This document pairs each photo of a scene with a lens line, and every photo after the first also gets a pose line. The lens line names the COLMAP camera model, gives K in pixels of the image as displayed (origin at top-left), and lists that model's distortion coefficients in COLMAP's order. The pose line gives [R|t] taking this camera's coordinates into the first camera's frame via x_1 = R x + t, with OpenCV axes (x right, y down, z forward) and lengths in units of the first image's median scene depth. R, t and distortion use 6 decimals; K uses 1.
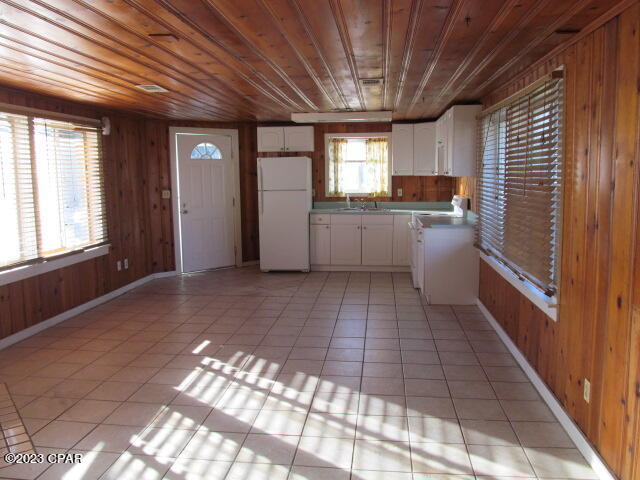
lens RADIAL K [[532.2, 0, 319.7], [0, 532.2, 238.7], [0, 0, 1]] dist [-0.002835, 0.002542]
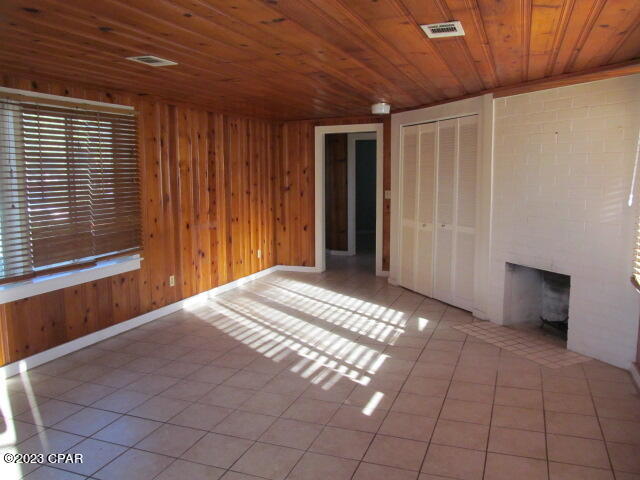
lens RADIAL K [[532.2, 0, 319.6], [0, 532.2, 239.3], [0, 0, 1]] dist [-0.002835, 0.002542]
pose [[-0.968523, -0.017438, 0.248312, -0.428900], [0.045740, 0.968091, 0.246389, -0.271307], [-0.244686, 0.249991, -0.936821, 2.156809]]
